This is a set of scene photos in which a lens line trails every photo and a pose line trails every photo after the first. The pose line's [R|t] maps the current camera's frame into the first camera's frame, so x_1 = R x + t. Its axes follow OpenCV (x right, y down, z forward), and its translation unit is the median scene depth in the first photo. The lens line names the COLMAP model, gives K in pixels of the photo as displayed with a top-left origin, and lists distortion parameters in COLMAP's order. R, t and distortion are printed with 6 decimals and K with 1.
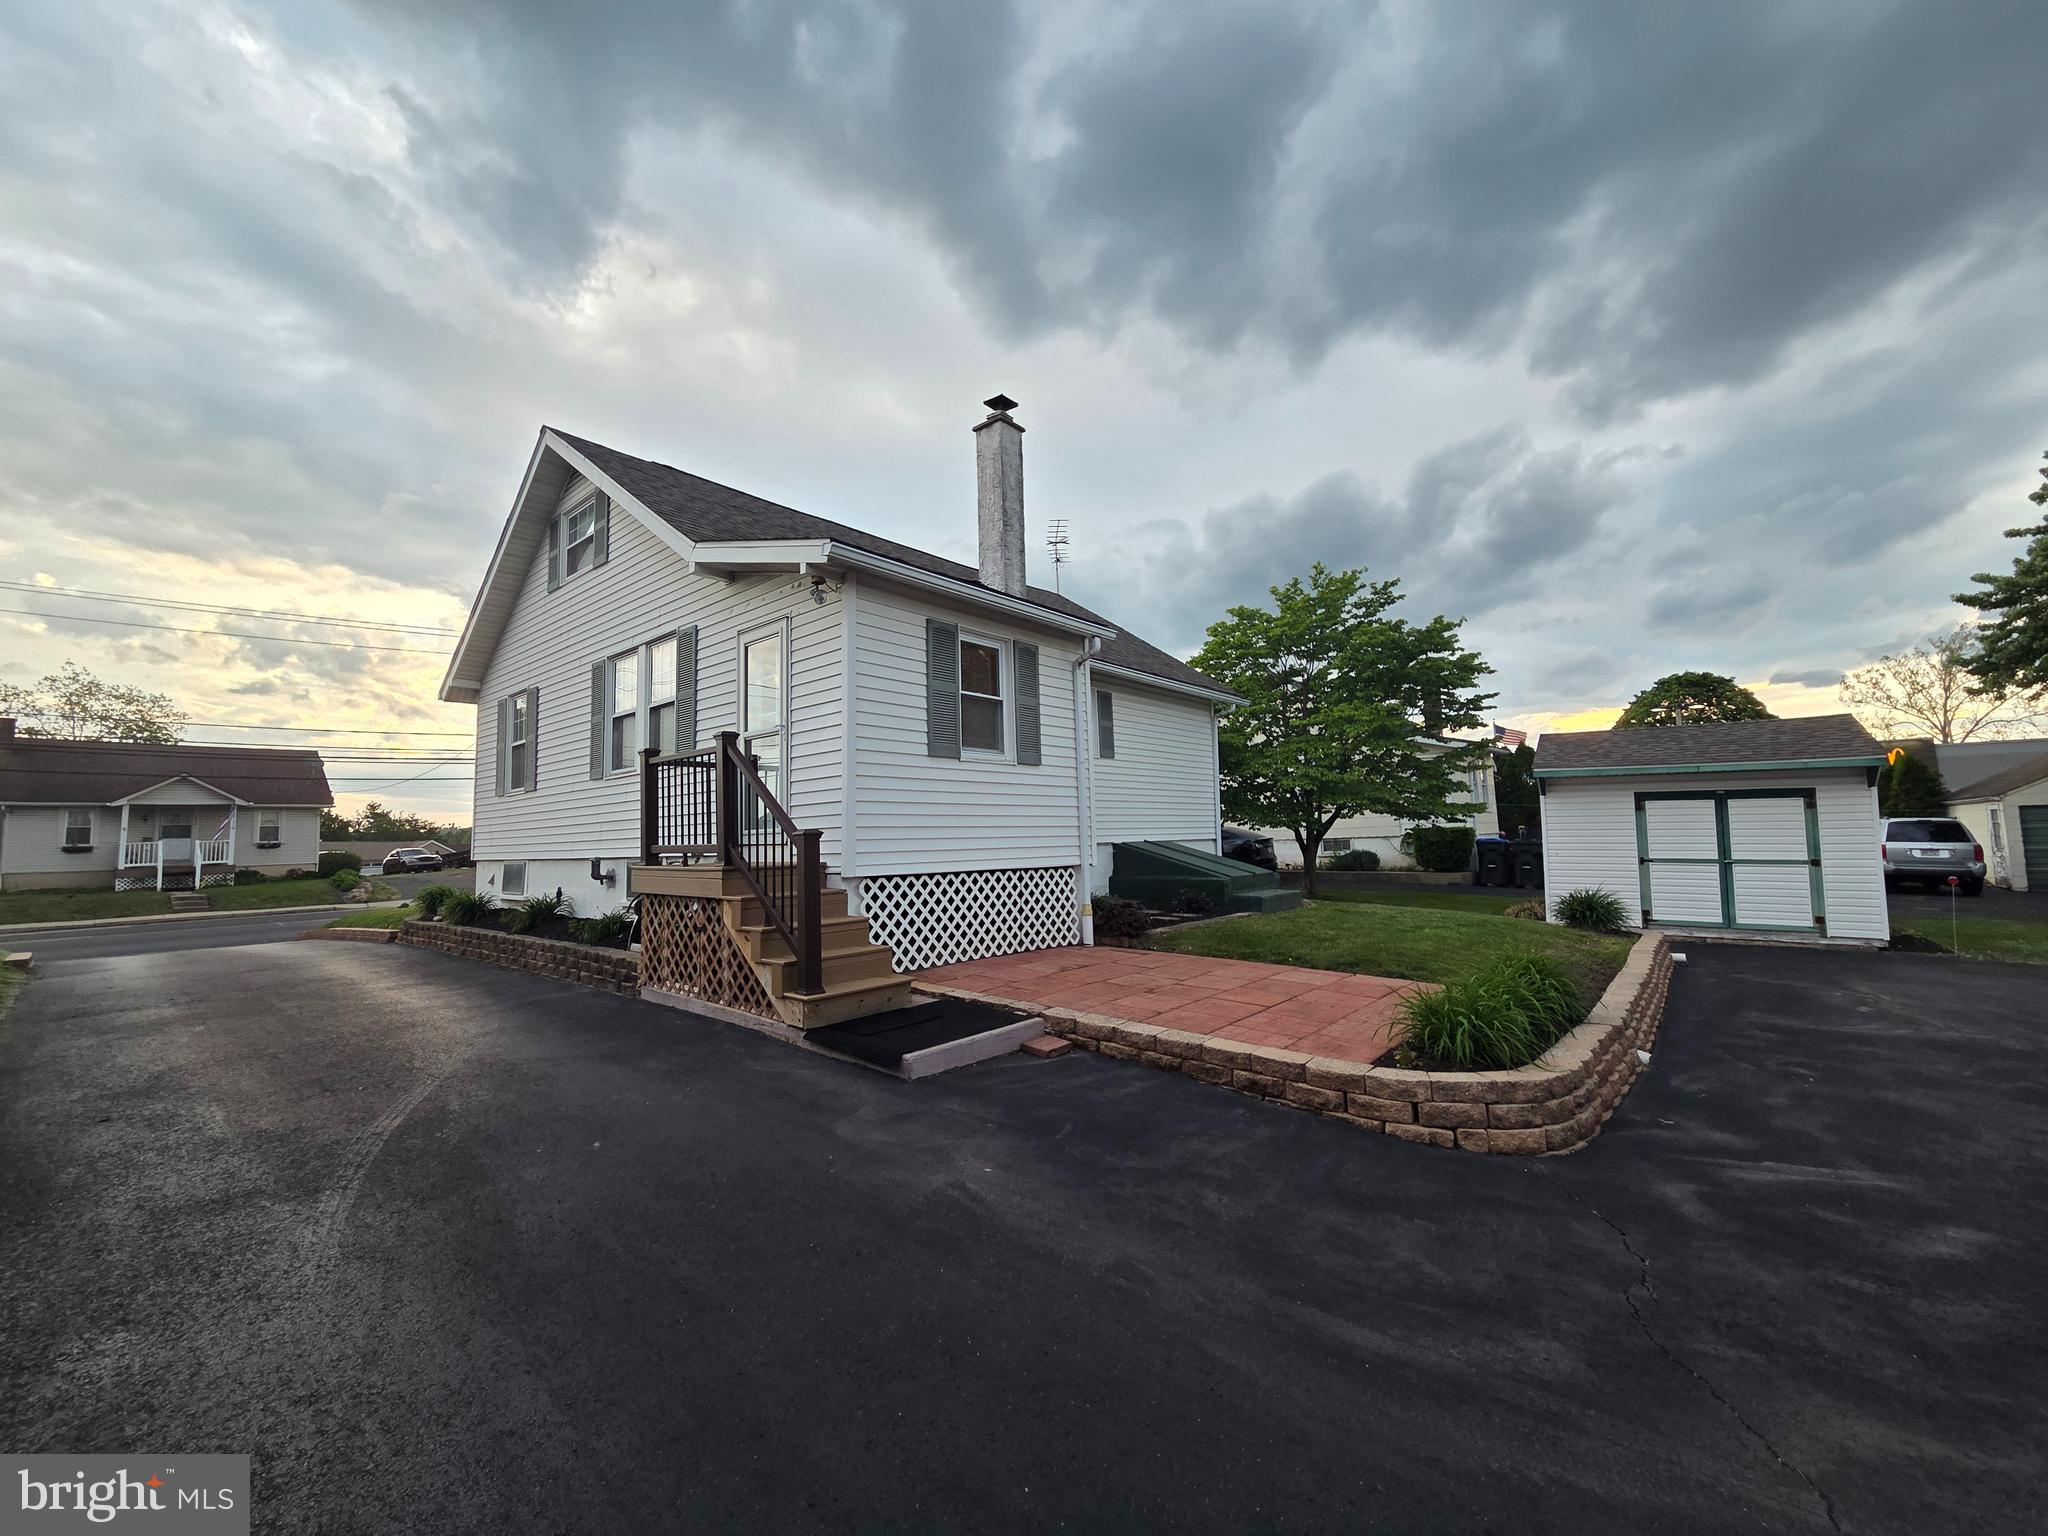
lens RADIAL K [[838.6, 0, 1014.8], [0, 838.6, 767.8], [0, 0, 1]] dist [0.002031, 0.000360]
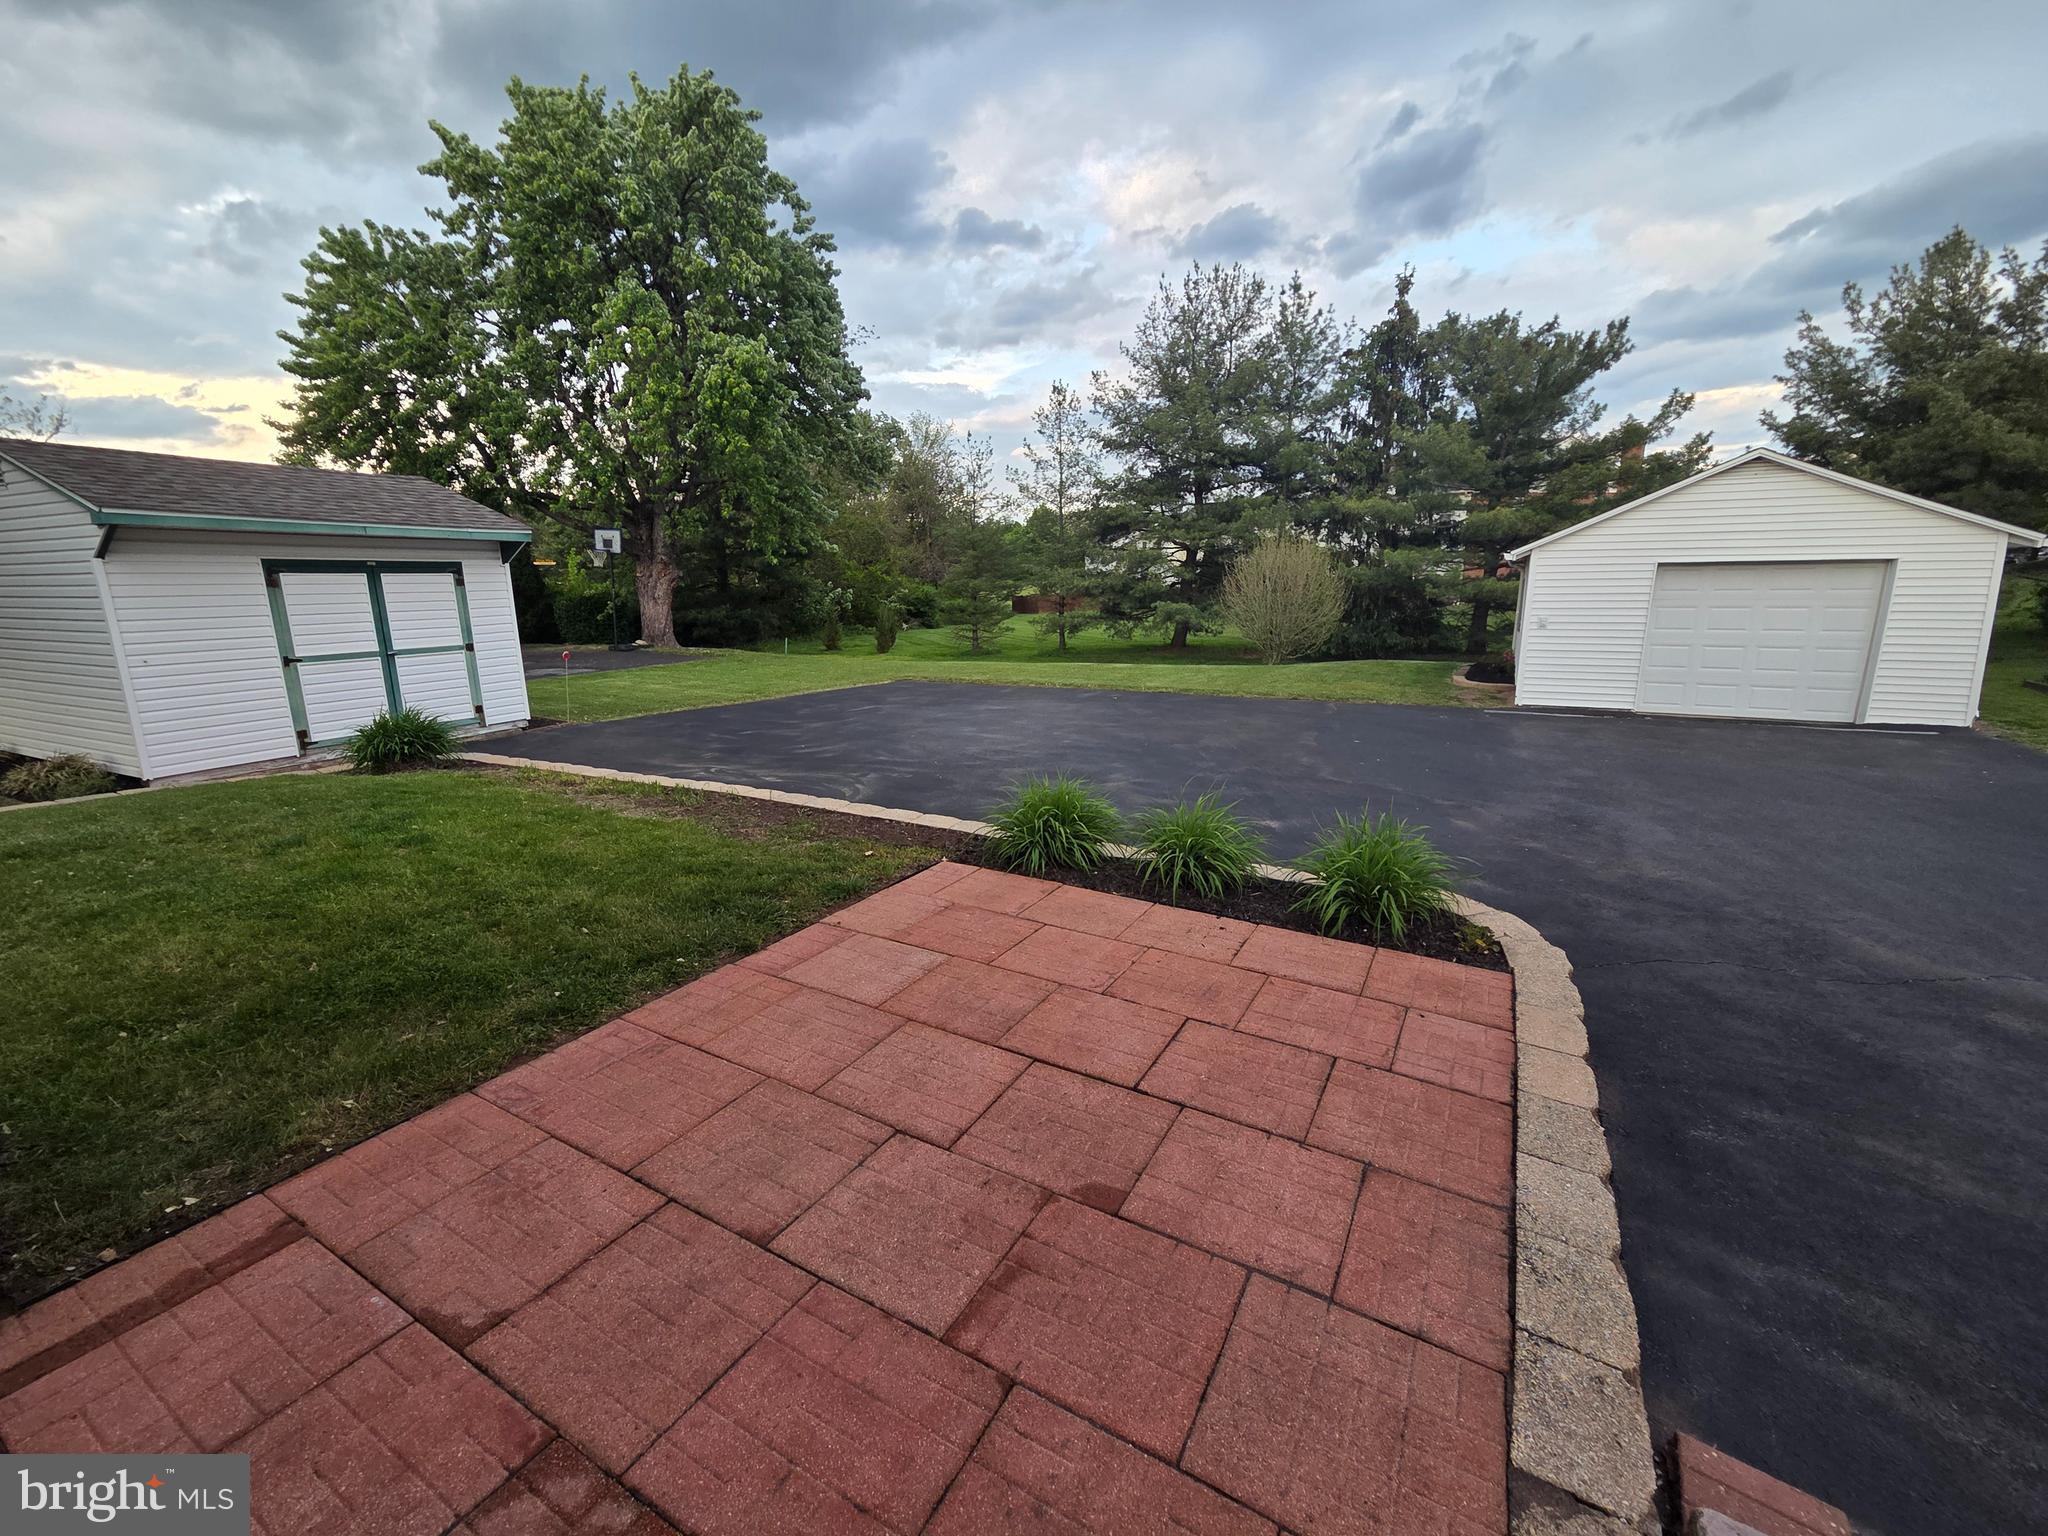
lens RADIAL K [[838.6, 0, 1014.8], [0, 838.6, 767.8], [0, 0, 1]] dist [0.002031, 0.000360]
pose [[-0.191452, -0.203702, 0.960131, -0.055576], [-0.058199, 0.978861, 0.196071, 0.028437], [-0.979775, -0.018341, -0.199261, 0.599023]]
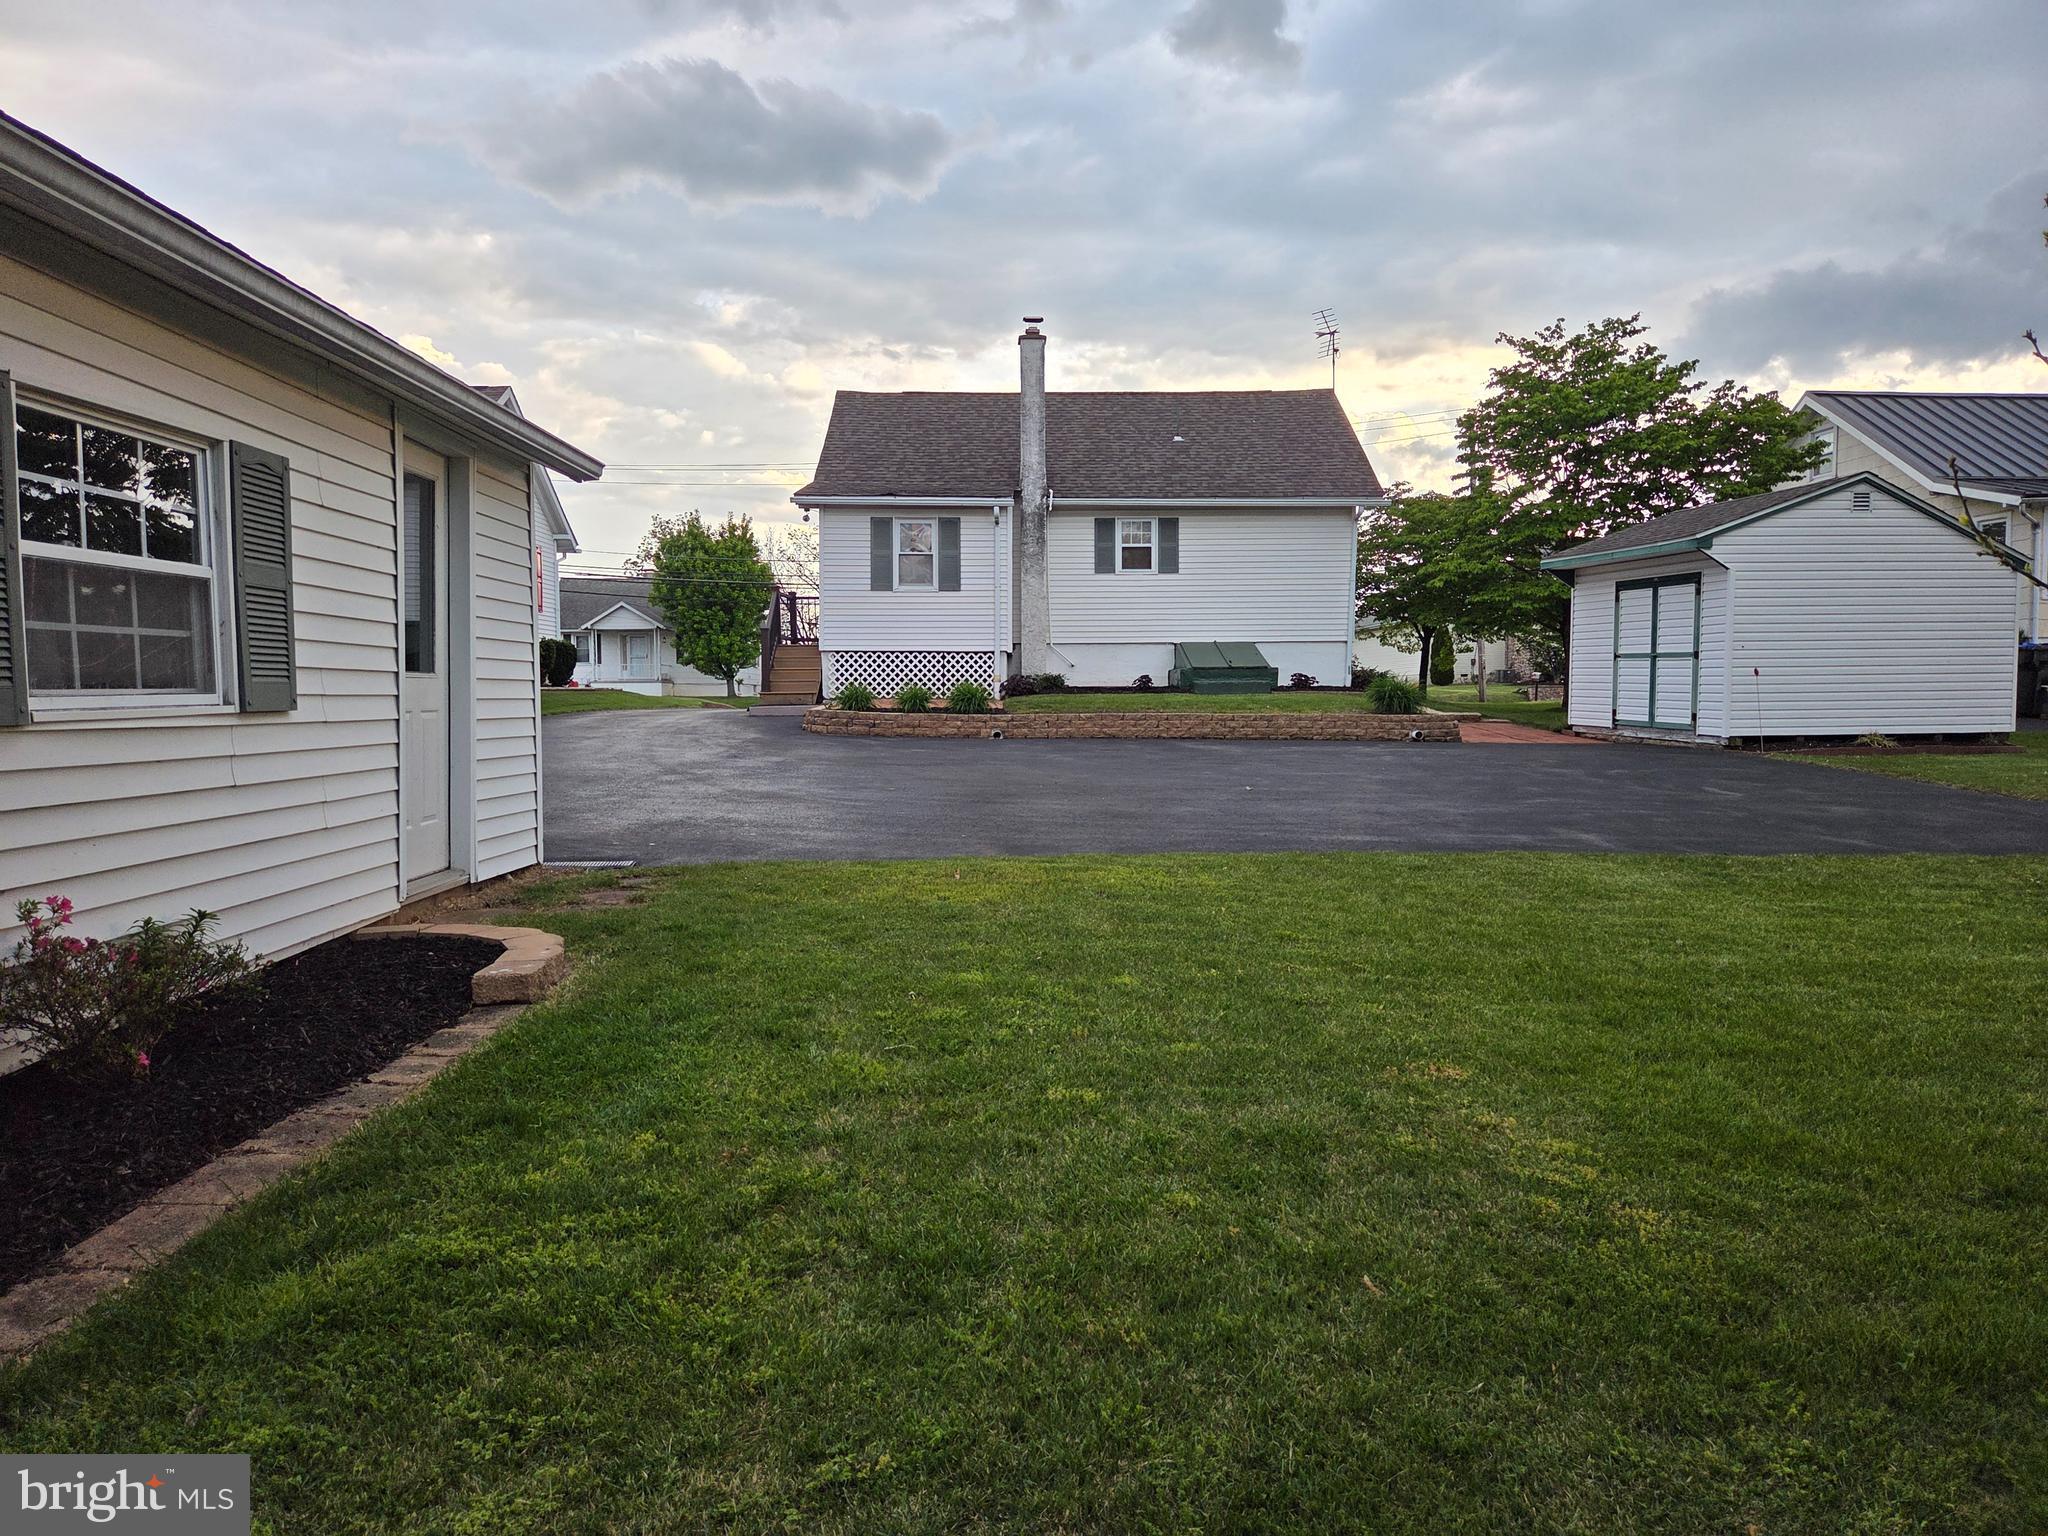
lens RADIAL K [[1353.5, 0, 1037.2], [0, 1353.5, 752.0], [0, 0, 1]] dist [0.088413, -0.096913]
pose [[0.676903, 0.051705, -0.734254, 1.561981], [0.053214, 0.991482, 0.118876, 0.002135], [0.734146, -0.119540, 0.668385, -0.531989]]
